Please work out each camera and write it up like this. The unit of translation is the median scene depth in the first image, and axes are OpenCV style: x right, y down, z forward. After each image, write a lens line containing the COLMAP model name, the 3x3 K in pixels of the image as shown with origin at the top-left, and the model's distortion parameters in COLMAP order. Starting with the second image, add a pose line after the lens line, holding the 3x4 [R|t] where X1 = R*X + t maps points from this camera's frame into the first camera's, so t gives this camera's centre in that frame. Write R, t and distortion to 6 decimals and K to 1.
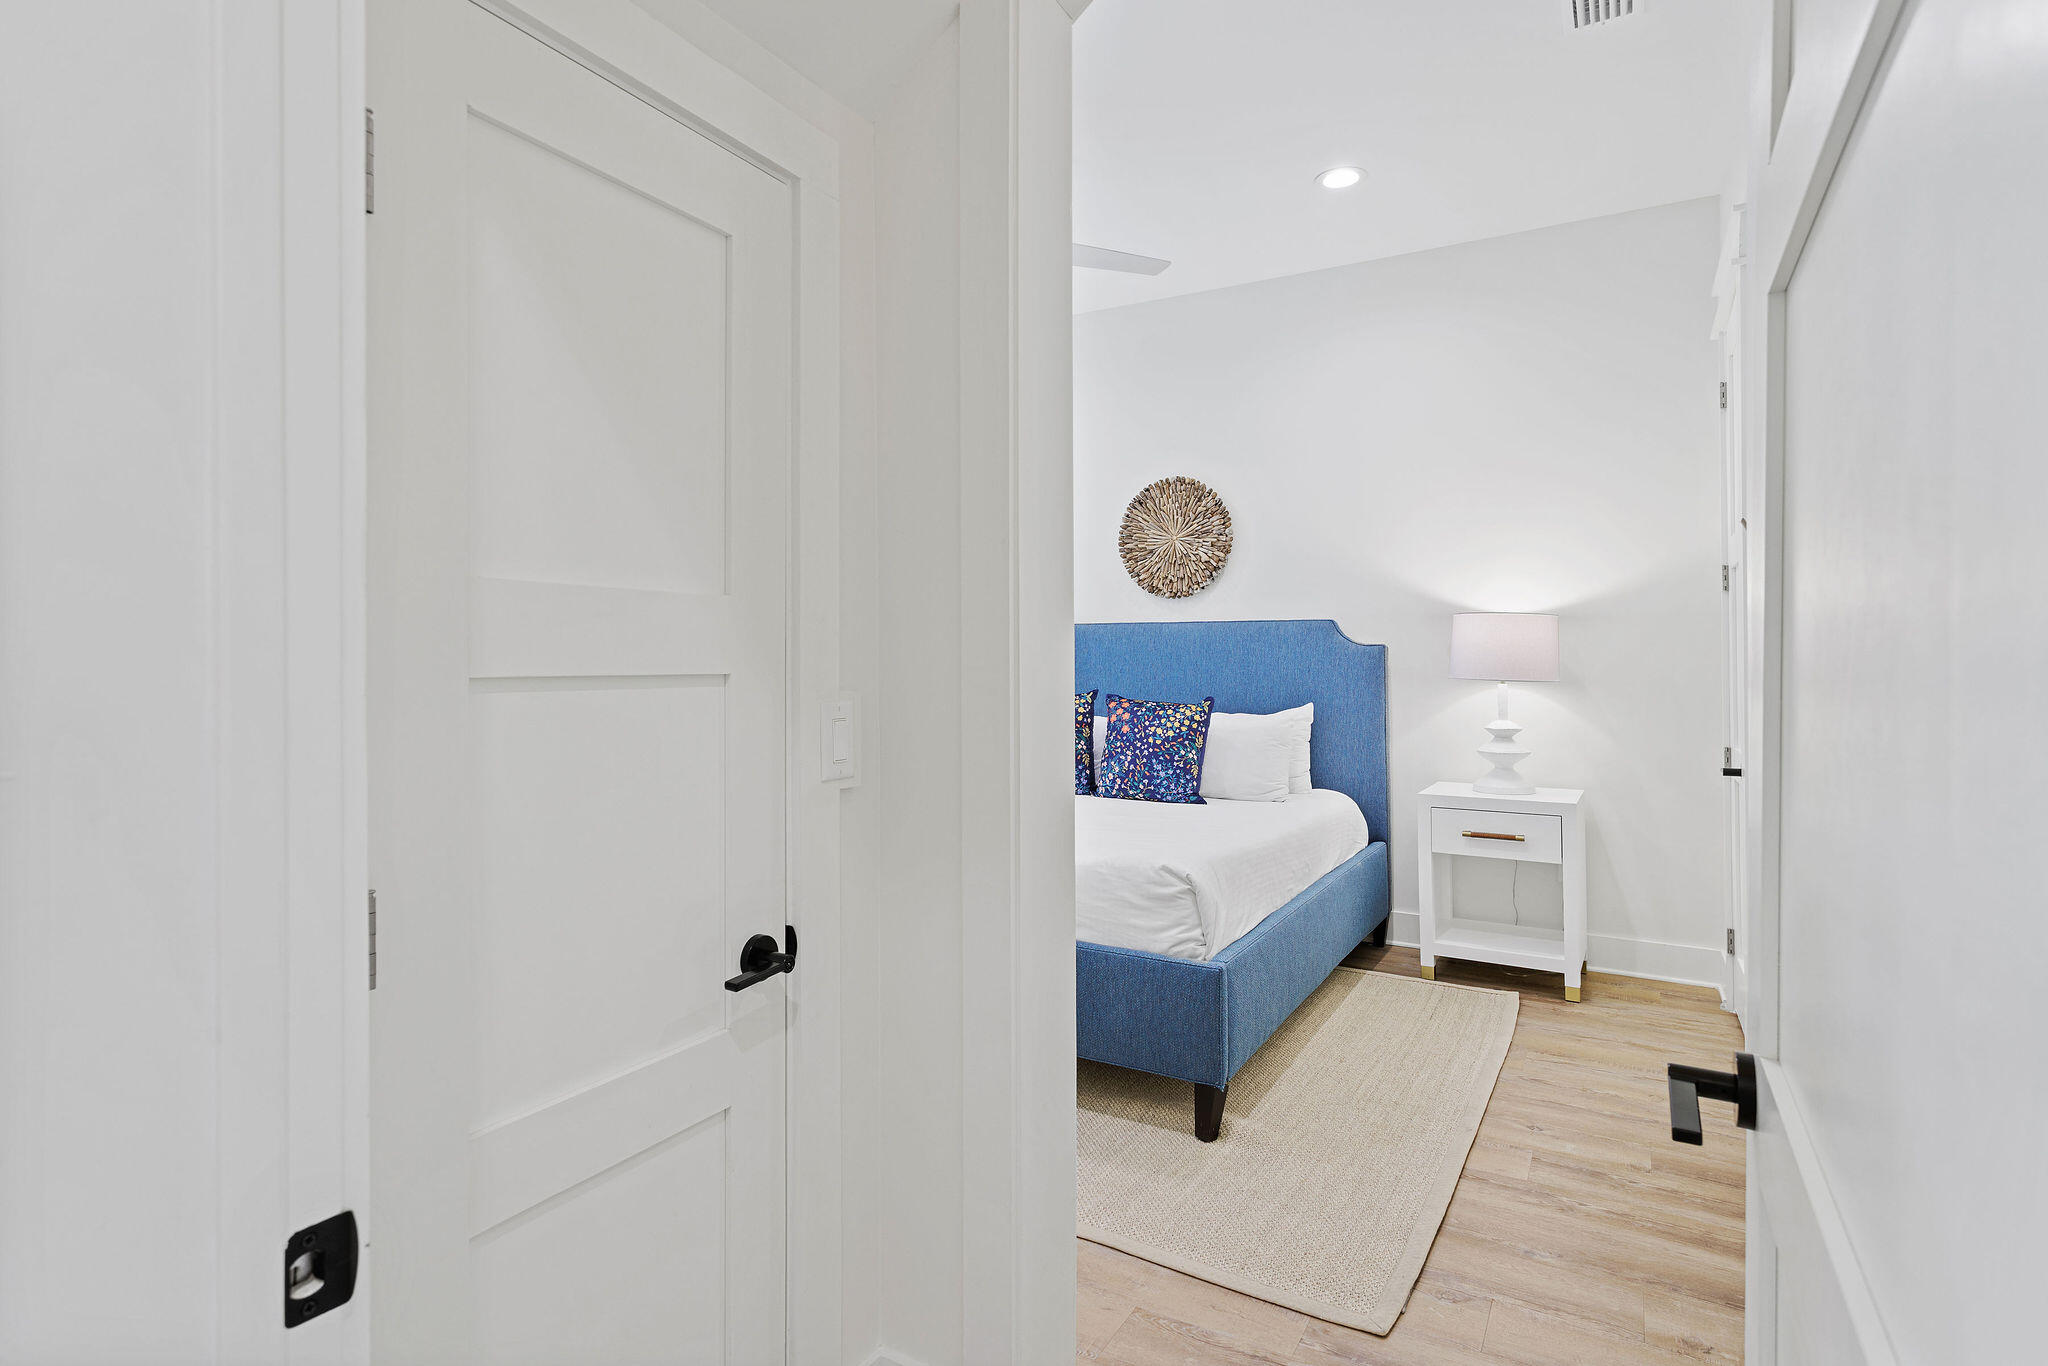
lens RADIAL K [[1024.5, 0, 1014.4], [0, 1024.5, 670.2], [0, 0, 1]] dist [-0.004984, 0.002068]
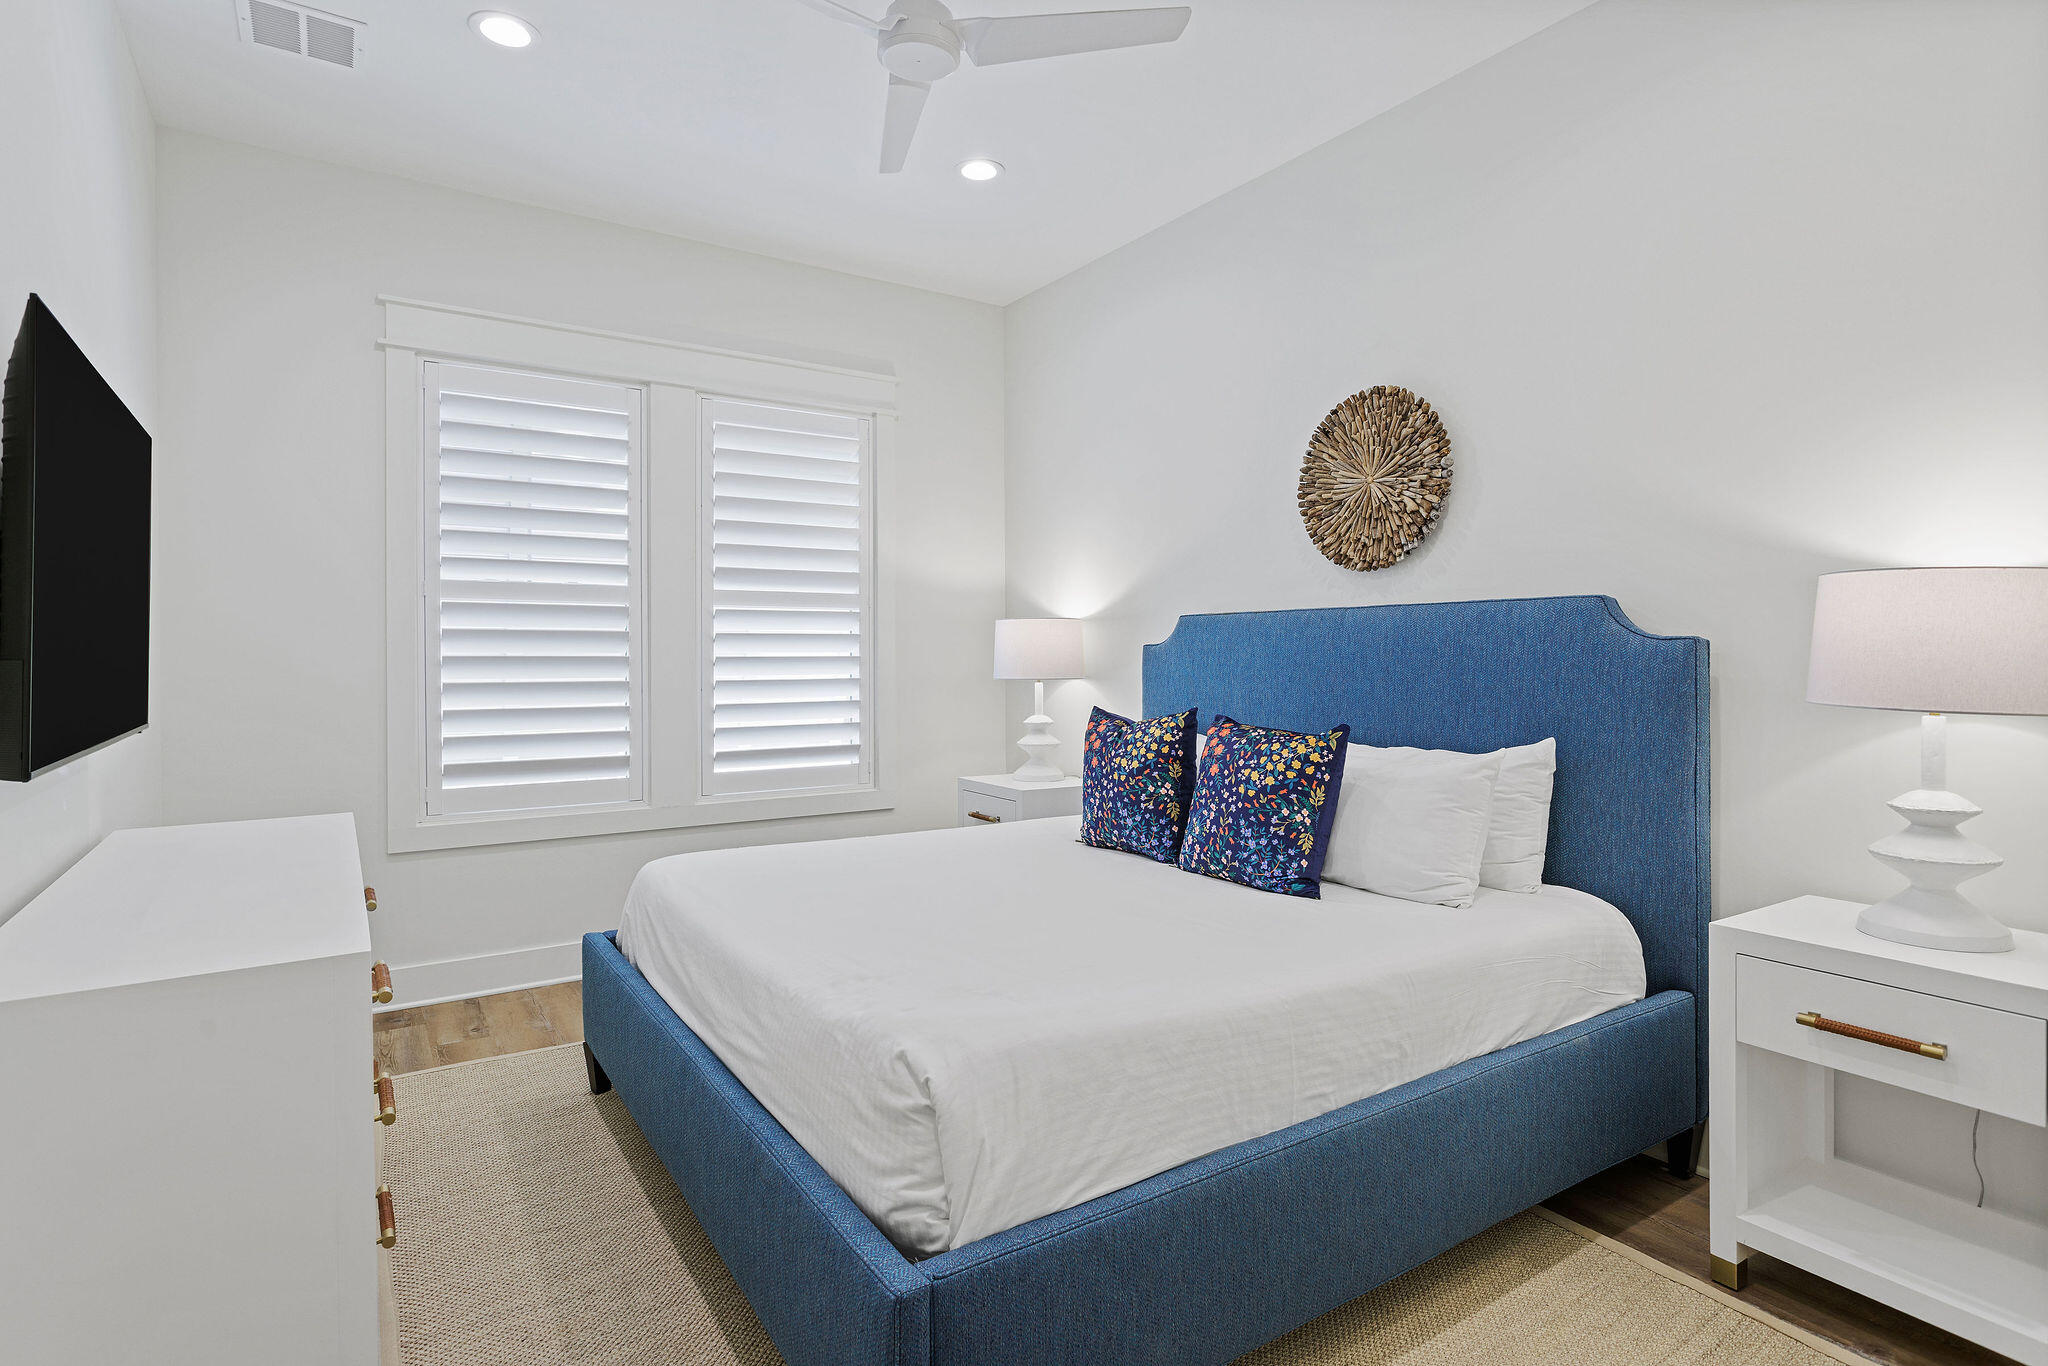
lens RADIAL K [[1024.5, 0, 1015.5], [0, 1024.5, 682.4], [0, 0, 1]] dist [-0.004984, 0.002068]
pose [[0.898788, 0.009190, -0.438287, 0.281538], [-0.003521, 0.999899, 0.013745, -0.007251], [0.438369, -0.010810, 0.898730, 0.352487]]
